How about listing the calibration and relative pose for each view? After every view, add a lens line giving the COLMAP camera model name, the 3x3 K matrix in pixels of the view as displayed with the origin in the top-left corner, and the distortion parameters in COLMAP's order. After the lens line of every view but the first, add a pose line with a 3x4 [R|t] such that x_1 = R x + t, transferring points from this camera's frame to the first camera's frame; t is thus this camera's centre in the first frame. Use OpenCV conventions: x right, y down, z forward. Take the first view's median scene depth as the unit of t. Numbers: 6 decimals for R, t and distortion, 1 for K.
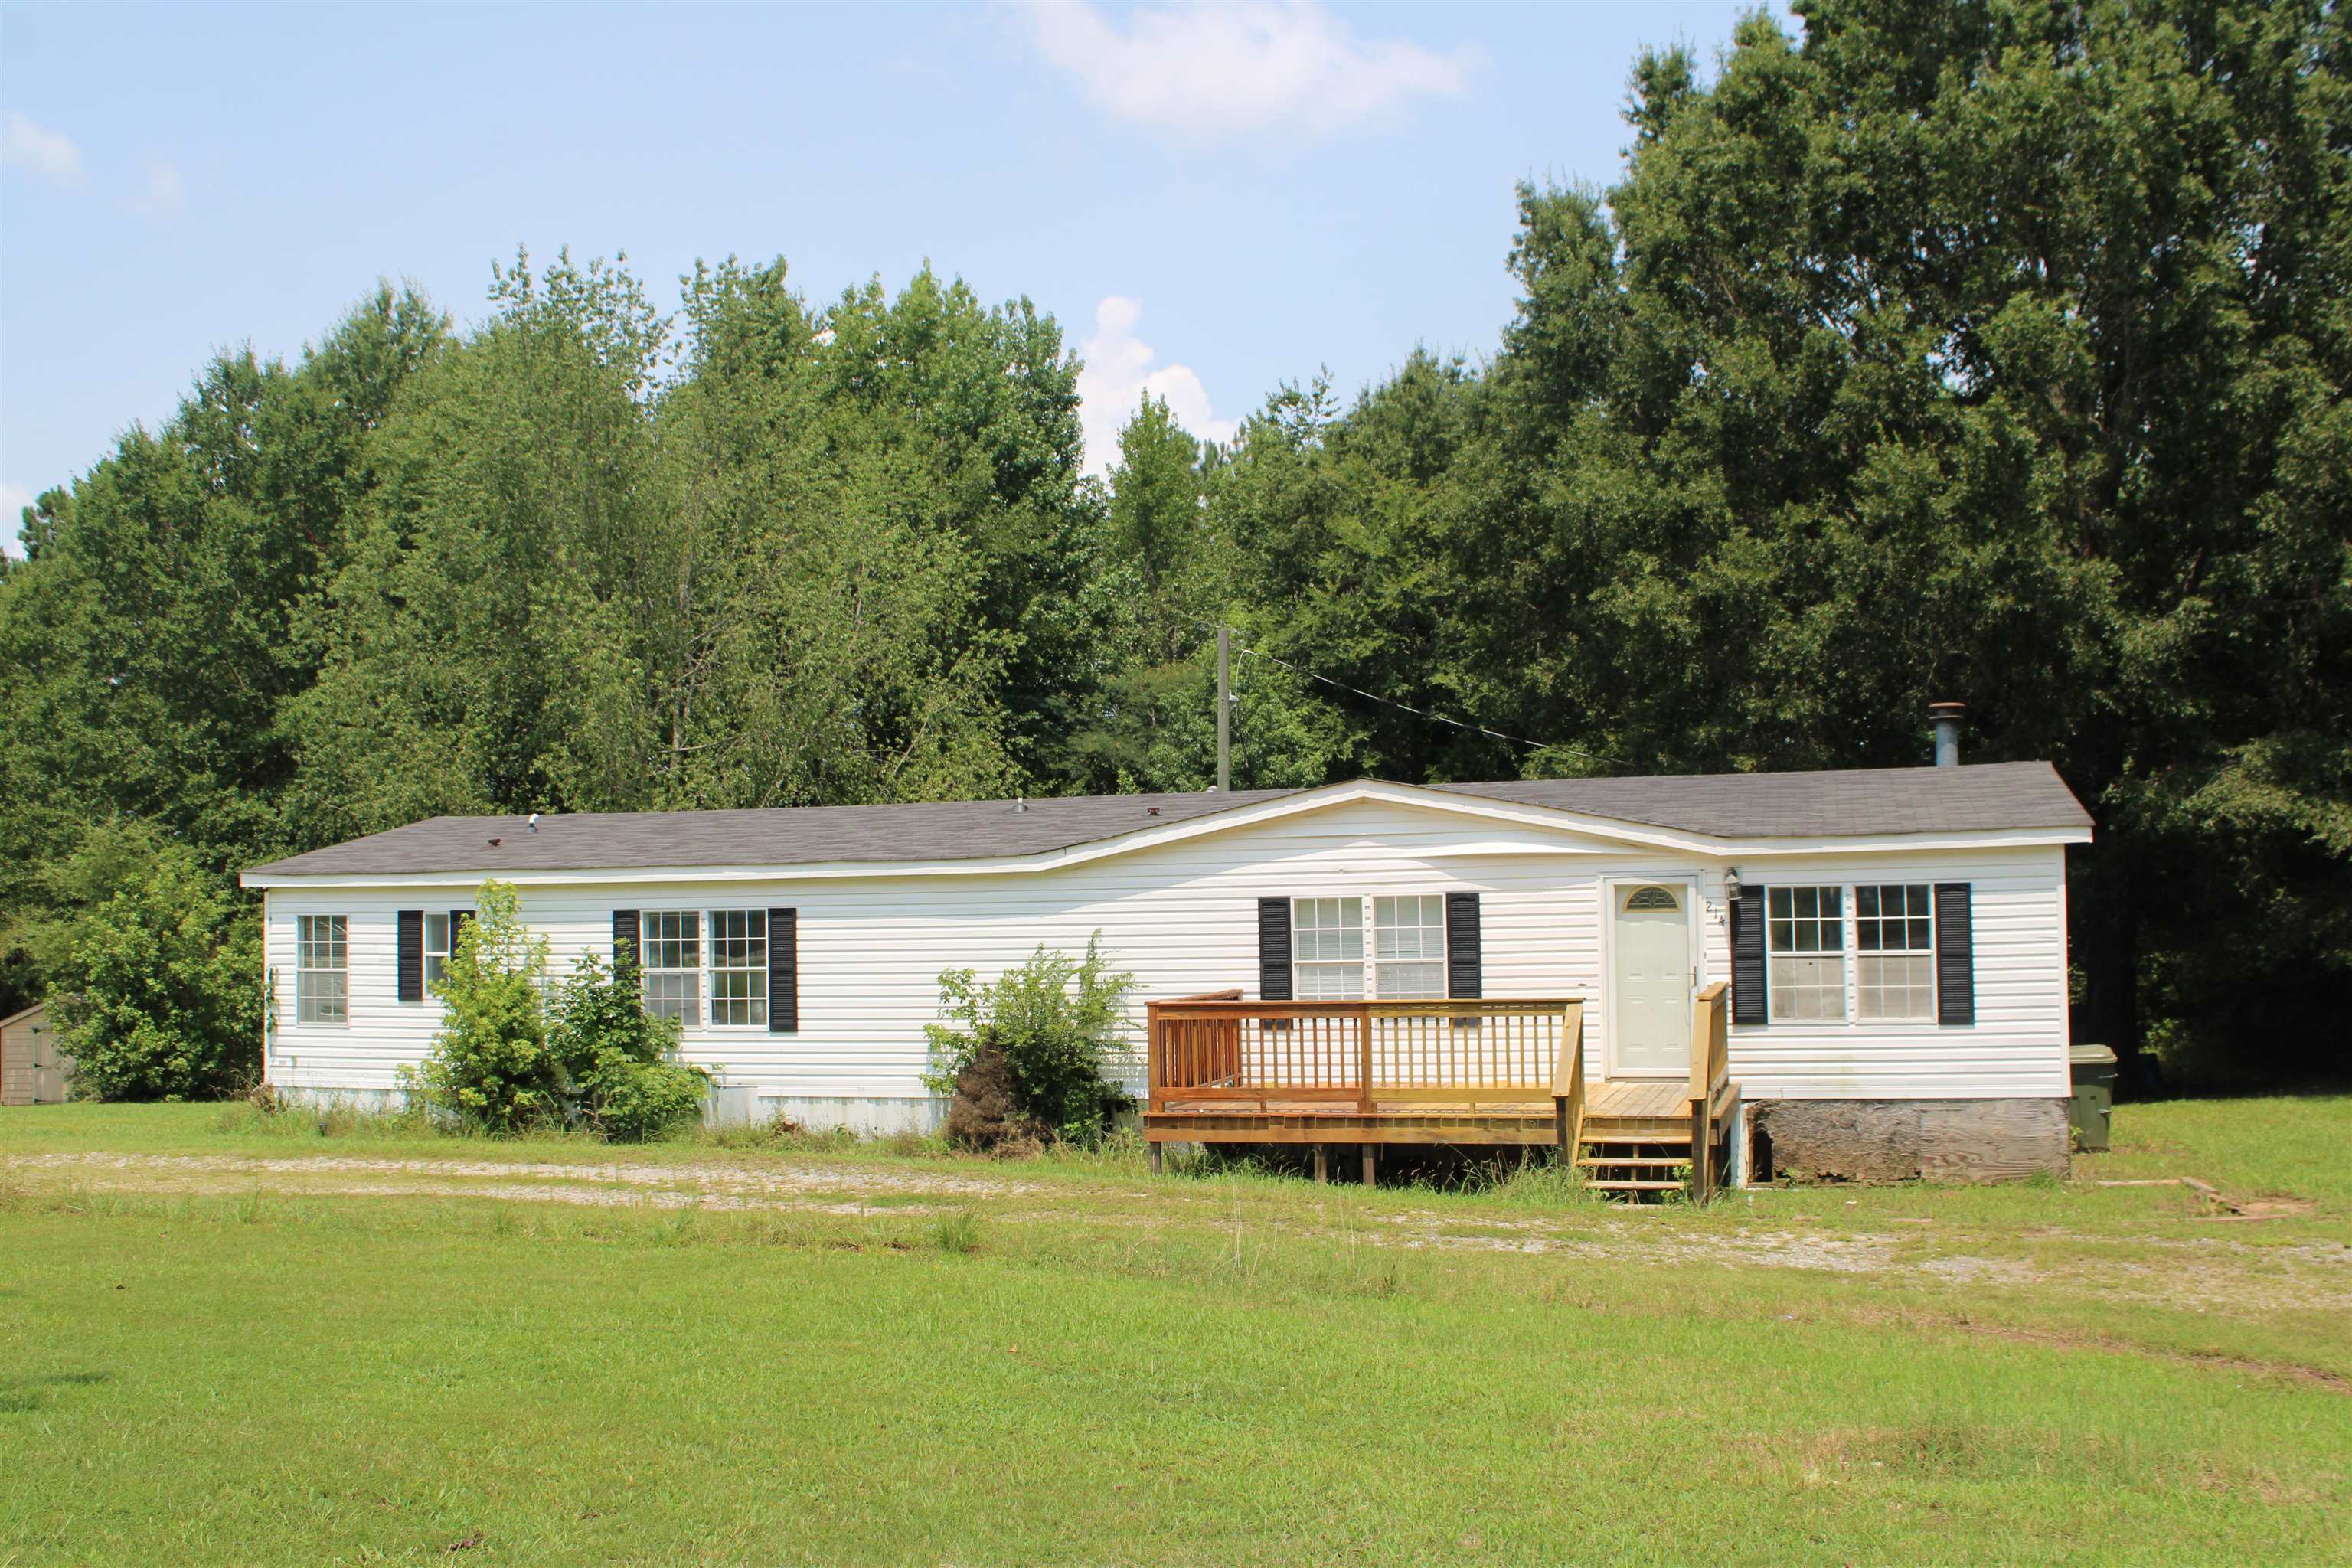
lens RADIAL K [[2314.0, 0, 1183.2], [0, 2314.0, 788.3], [0, 0, 1]] dist [-0.092275, 0.000000]
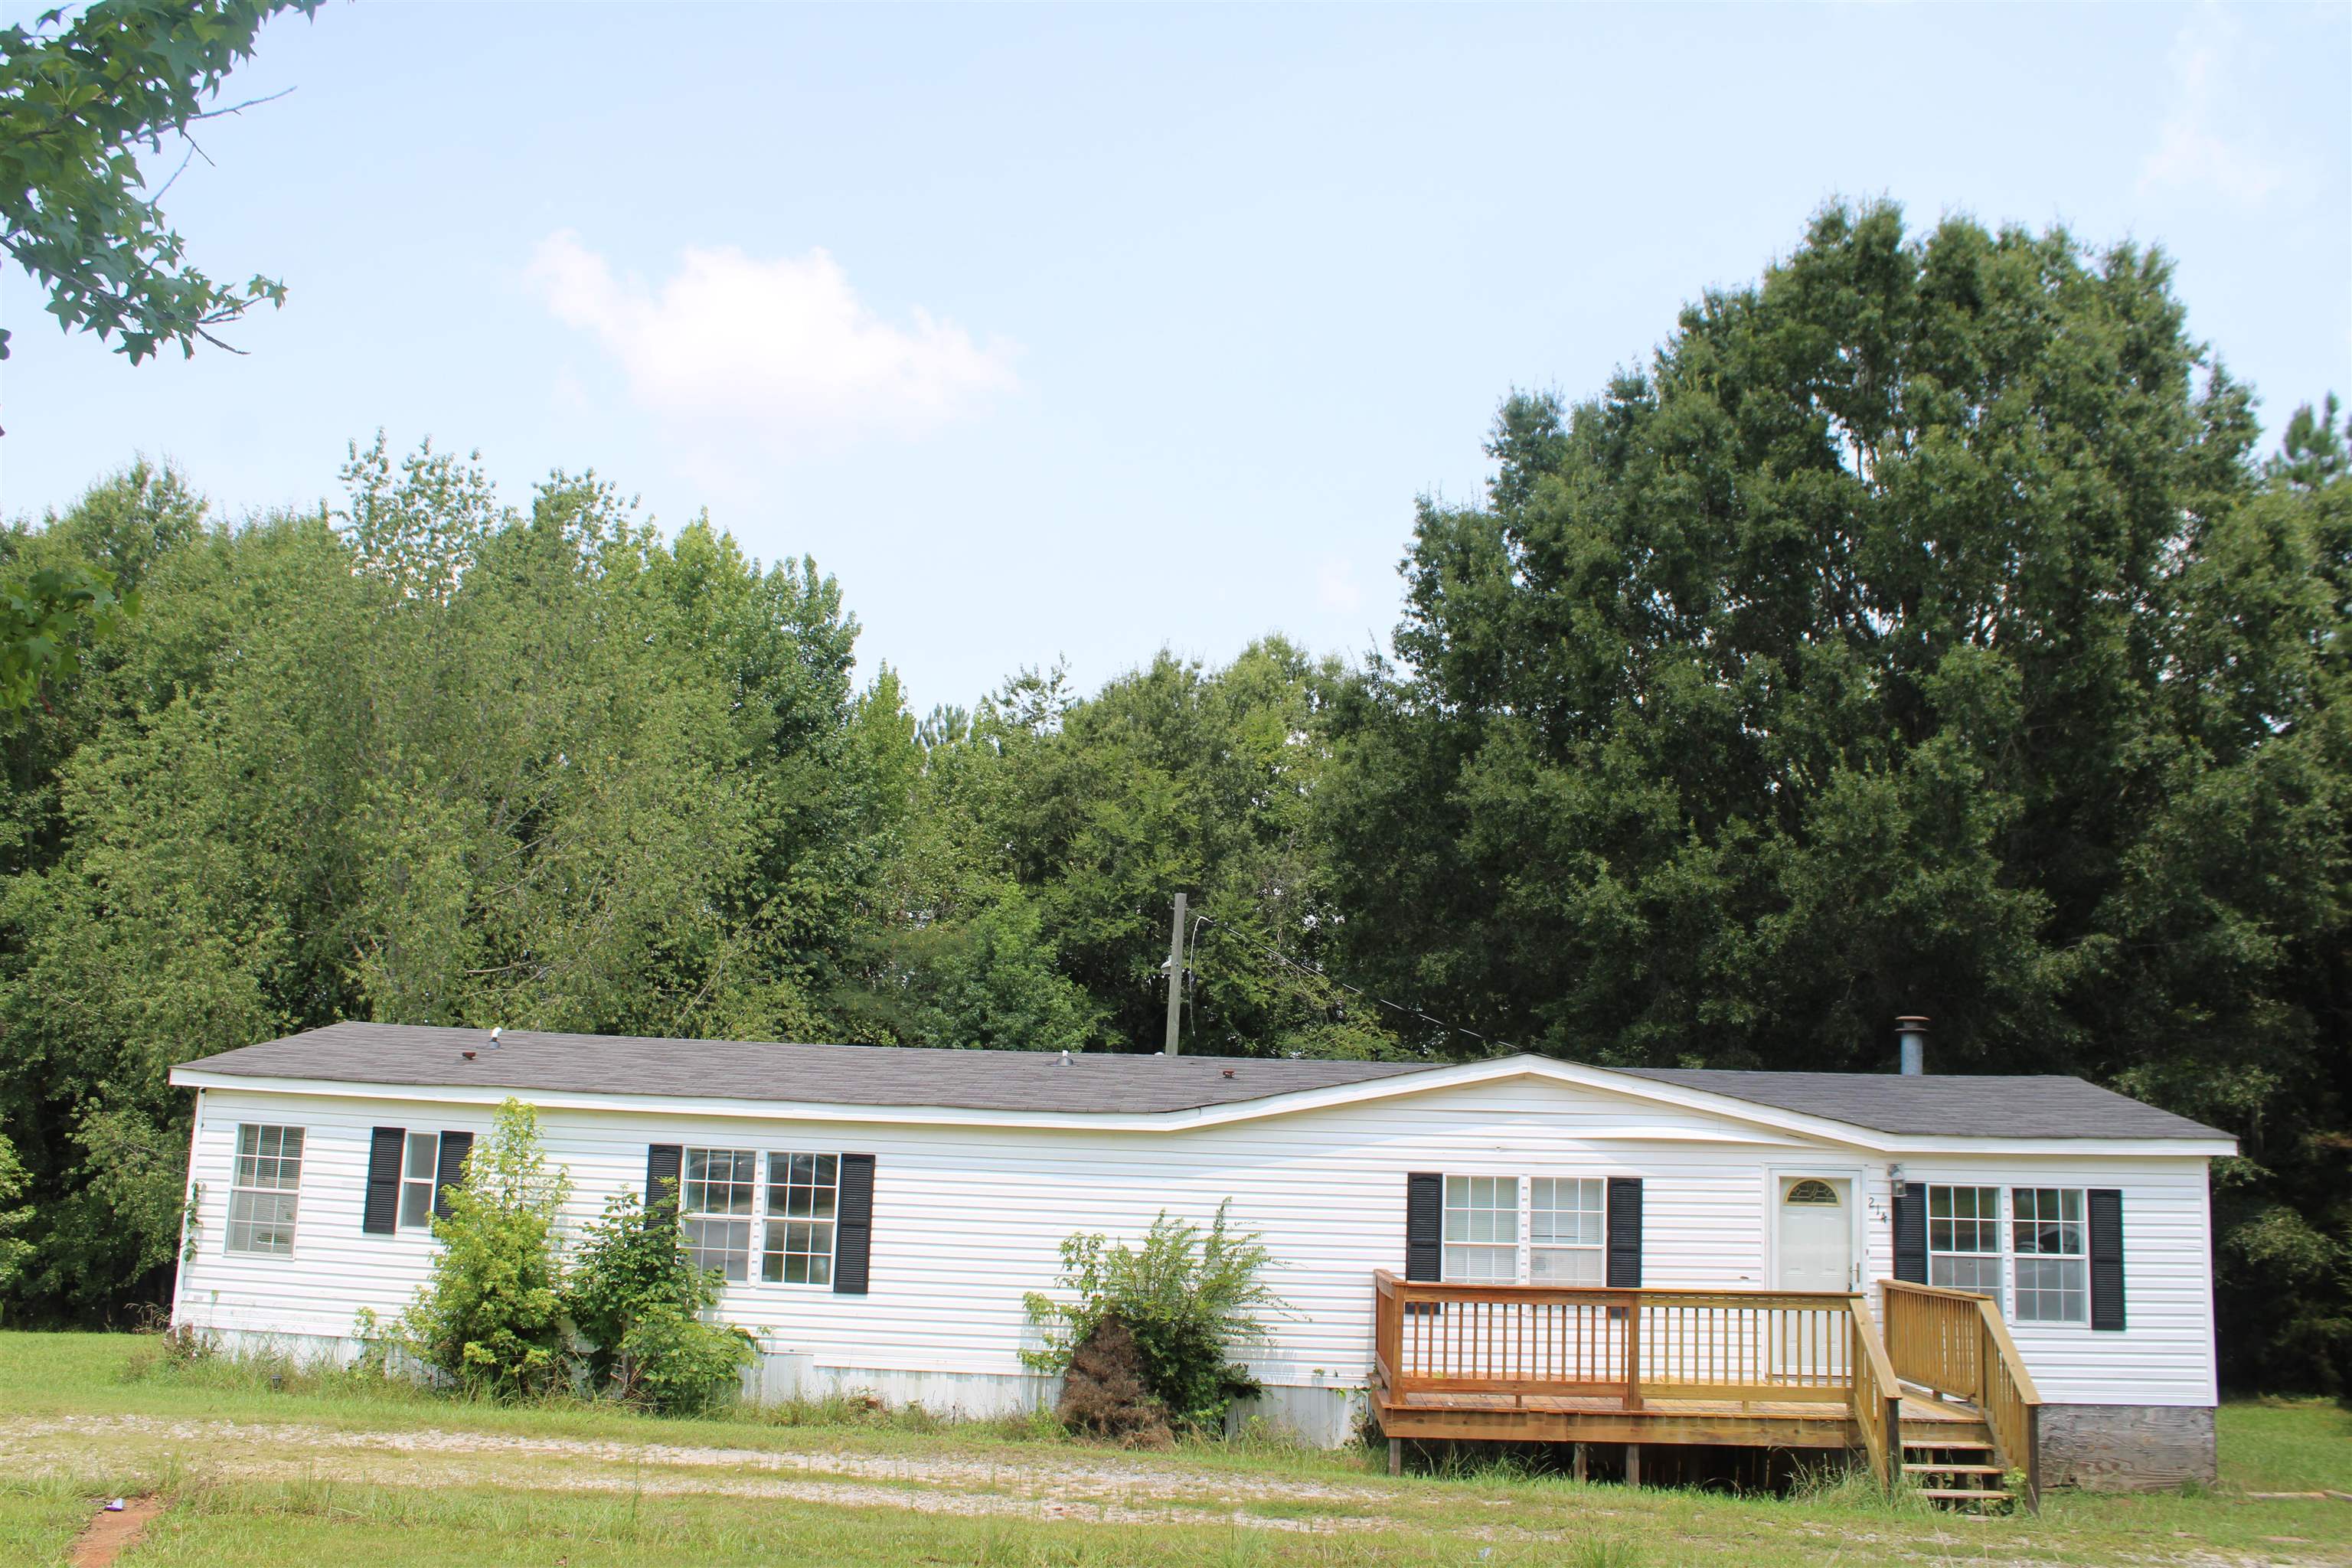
lens RADIAL K [[2130.7, 0, 1173.4], [0, 2130.7, 769.1], [0, 0, 1]] dist [-0.116648, 0.072375]
pose [[0.967392, 0.099597, 0.232881, -0.261102], [-0.065580, 0.986582, -0.149517, 0.019291], [-0.244647, 0.129369, 0.960943, 0.157952]]
